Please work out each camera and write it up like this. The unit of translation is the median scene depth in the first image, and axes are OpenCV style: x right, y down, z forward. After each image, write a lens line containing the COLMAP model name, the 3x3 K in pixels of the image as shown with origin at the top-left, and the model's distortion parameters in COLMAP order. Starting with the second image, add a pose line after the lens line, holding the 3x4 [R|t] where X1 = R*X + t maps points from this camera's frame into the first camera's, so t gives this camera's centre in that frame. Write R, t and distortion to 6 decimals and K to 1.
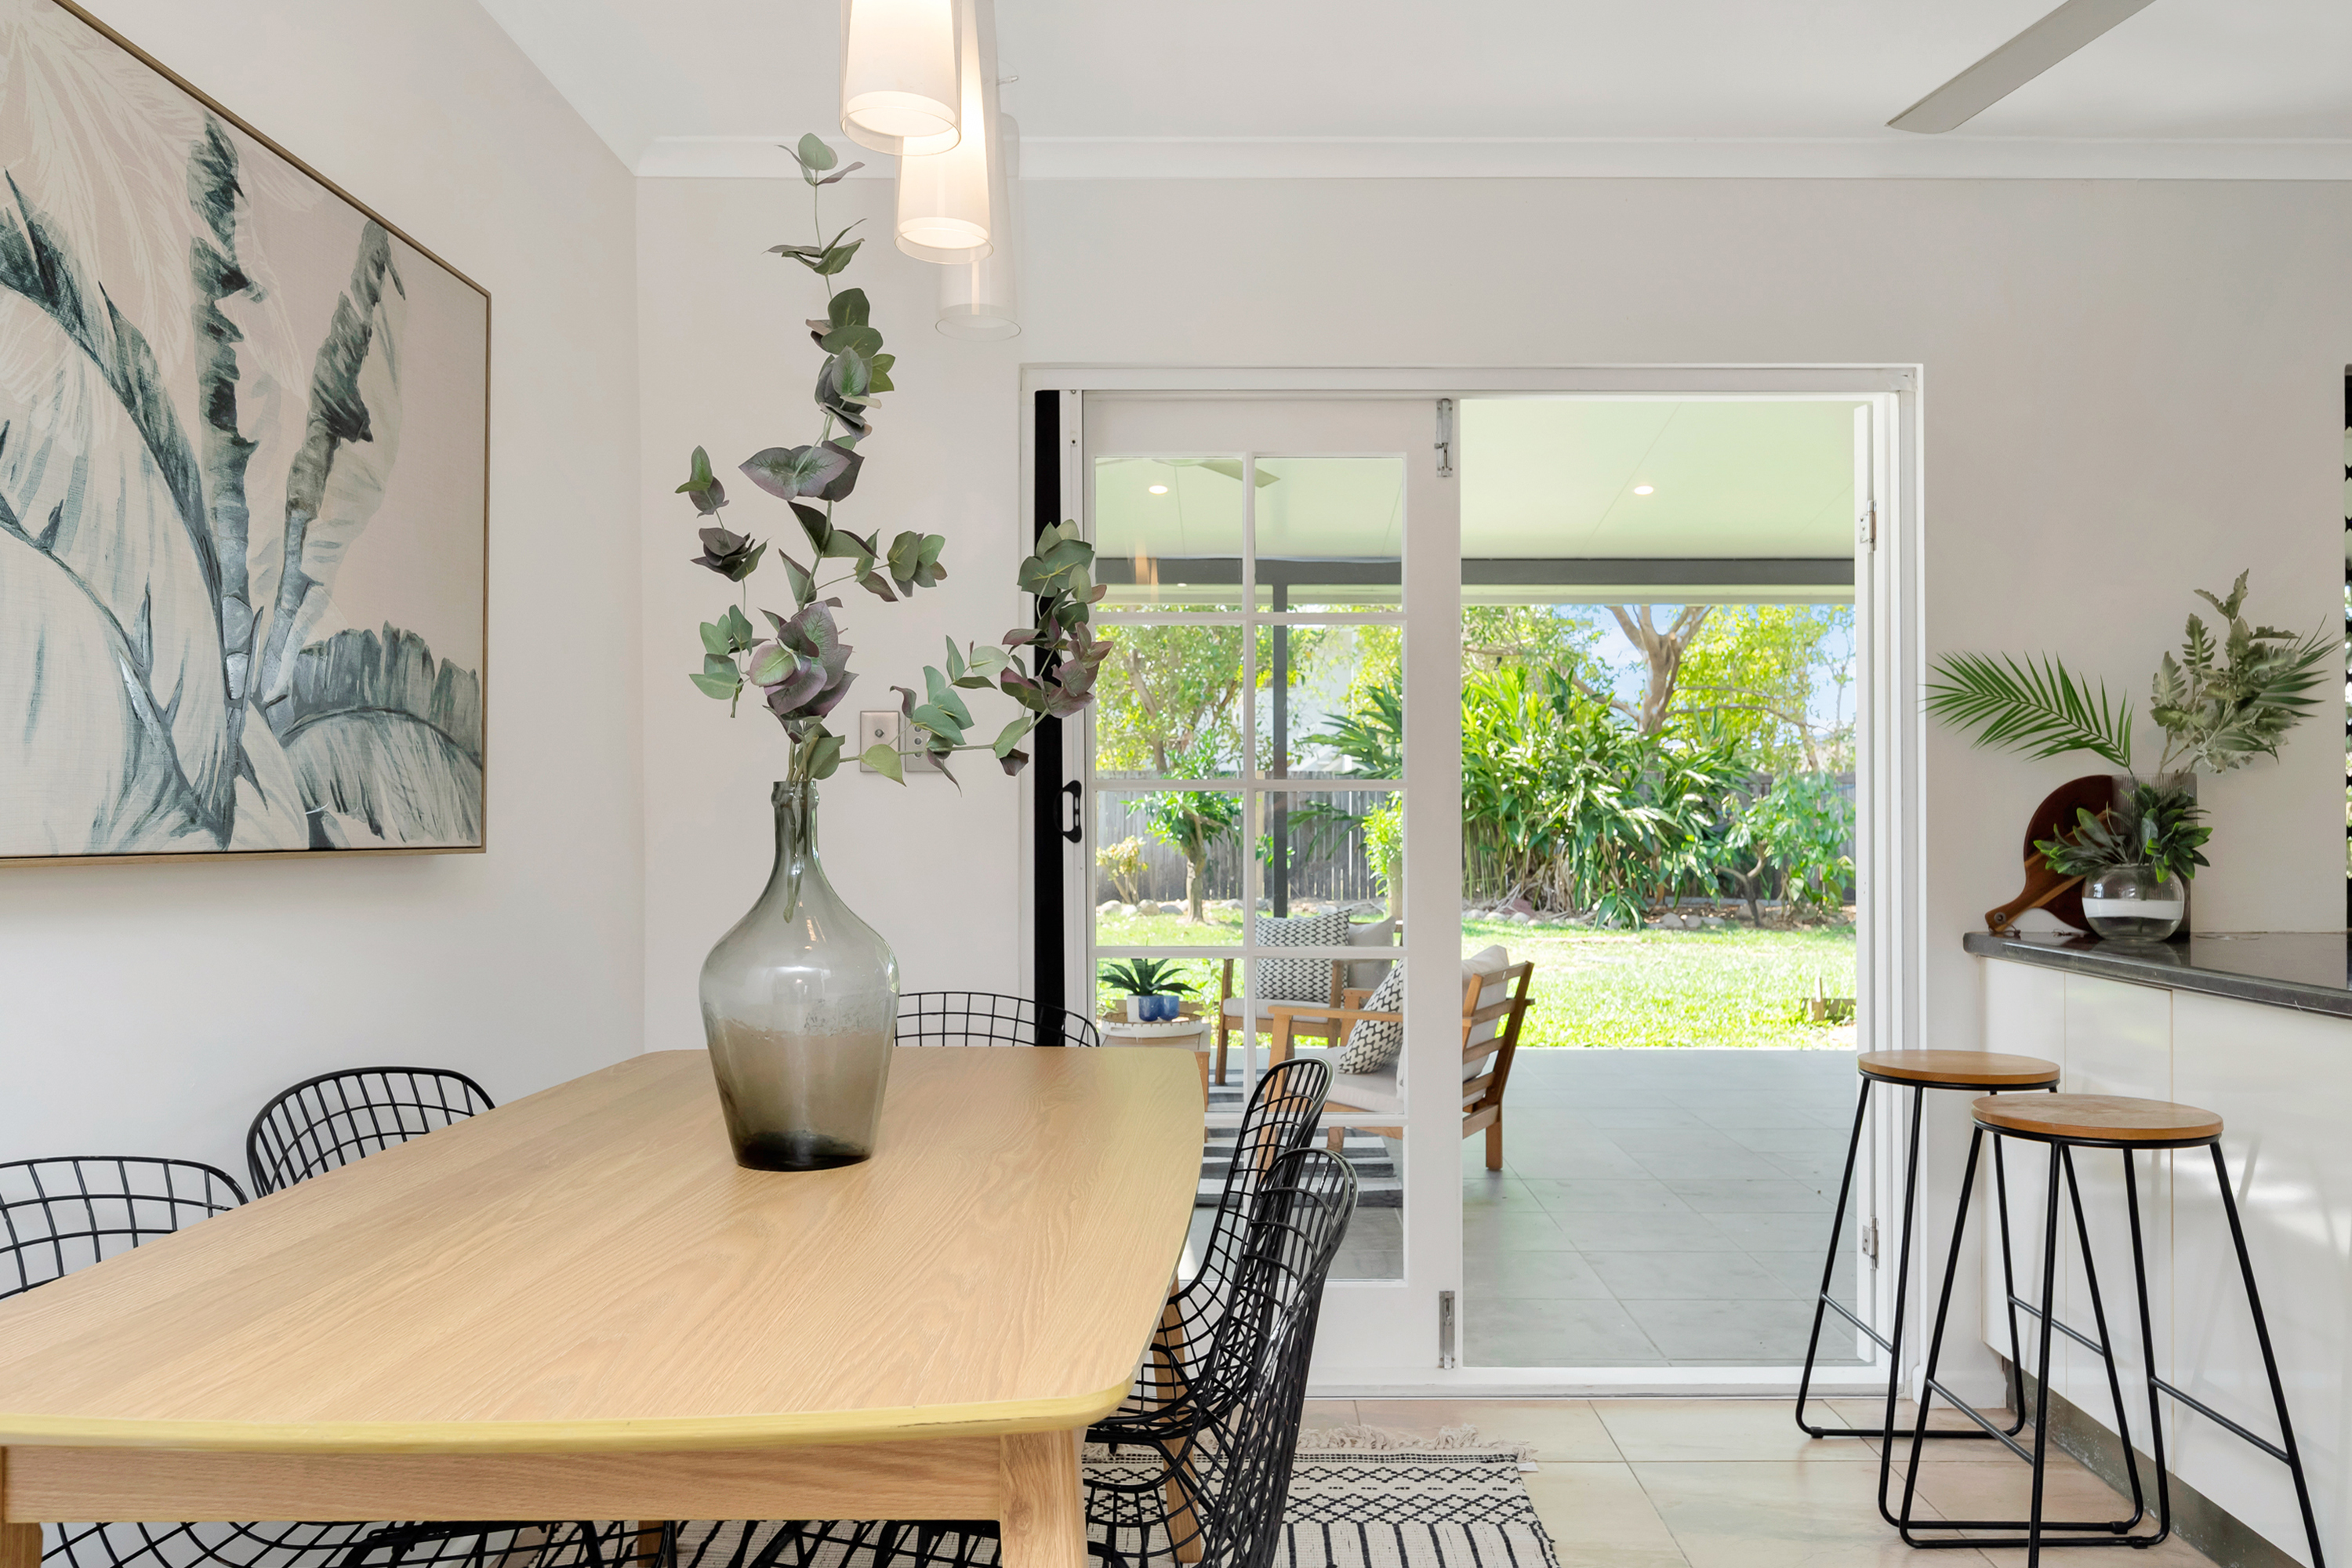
lens RADIAL K [[1640.9, 0, 1176.0], [0, 1640.9, 784.0], [0, 0, 1]] dist [0.003293, 0.001999]
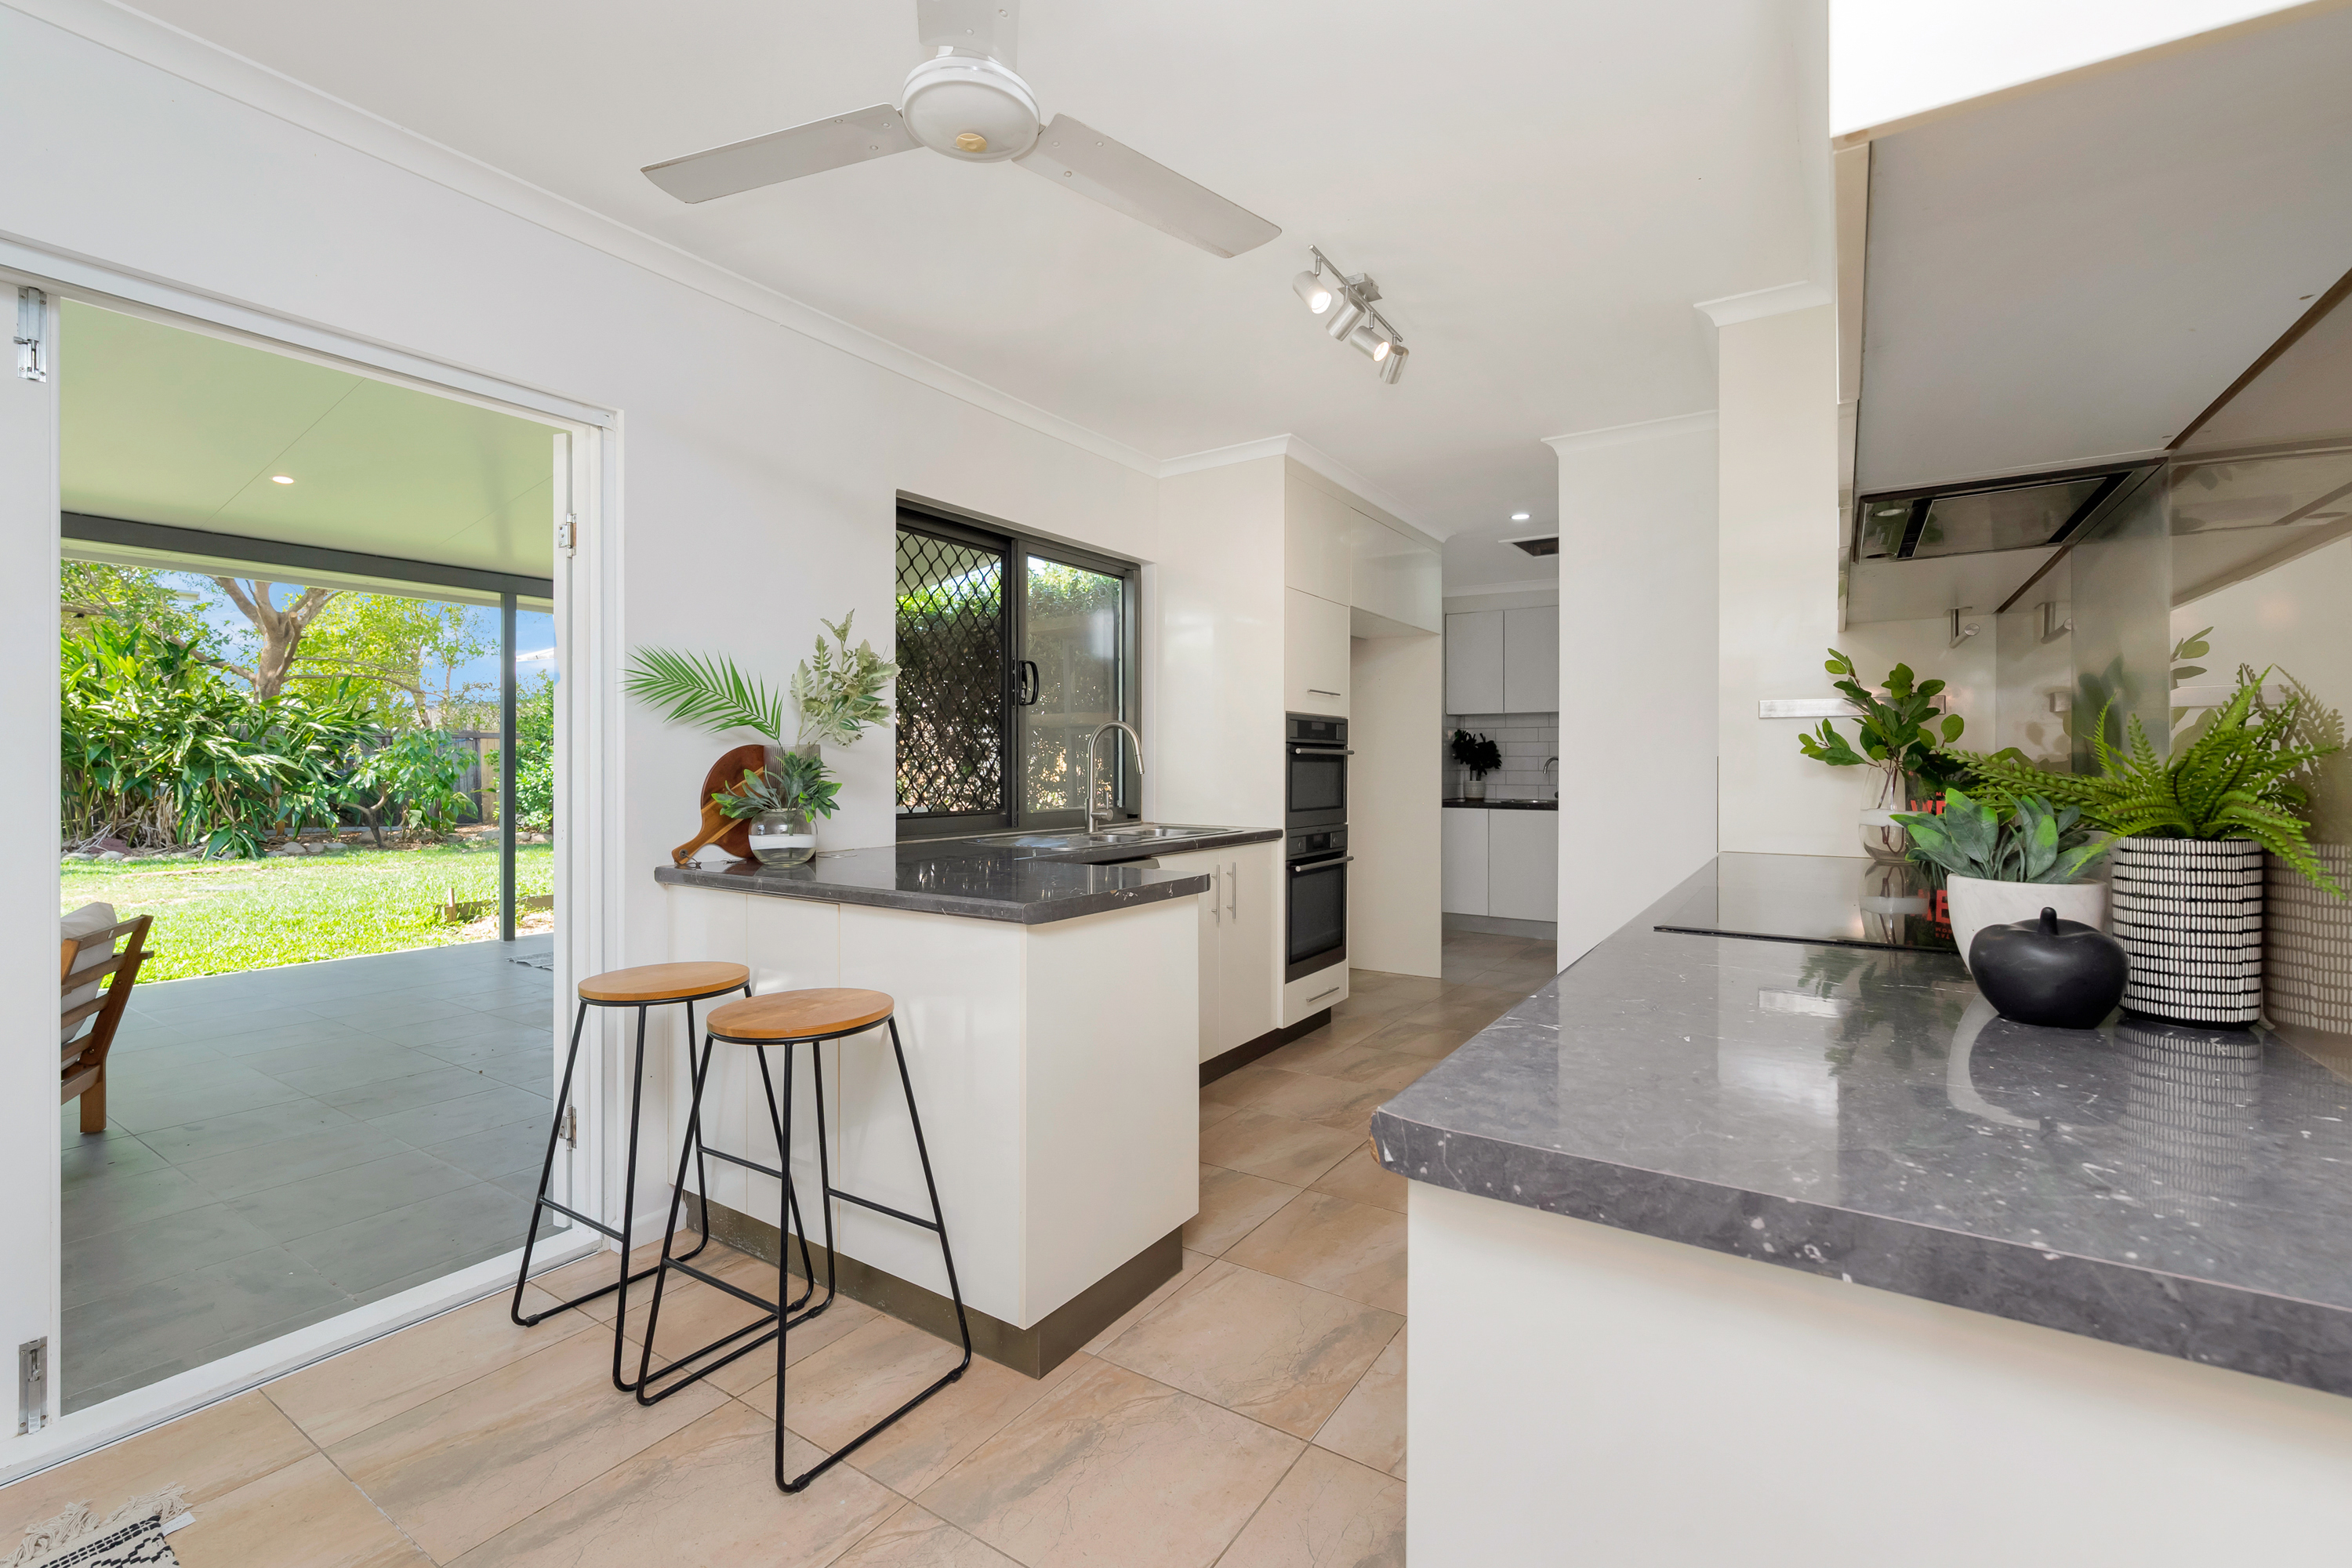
lens RADIAL K [[984.8, 0, 1191.1], [0, 984.8, 758.8], [0, 0, 1]] dist [-0.001394, 0.000581]
pose [[0.503479, -0.002685, 0.864003, 0.024778], [-0.015247, 0.999812, 0.011992, -0.007212], [-0.863873, -0.019212, 0.503343, 0.209853]]
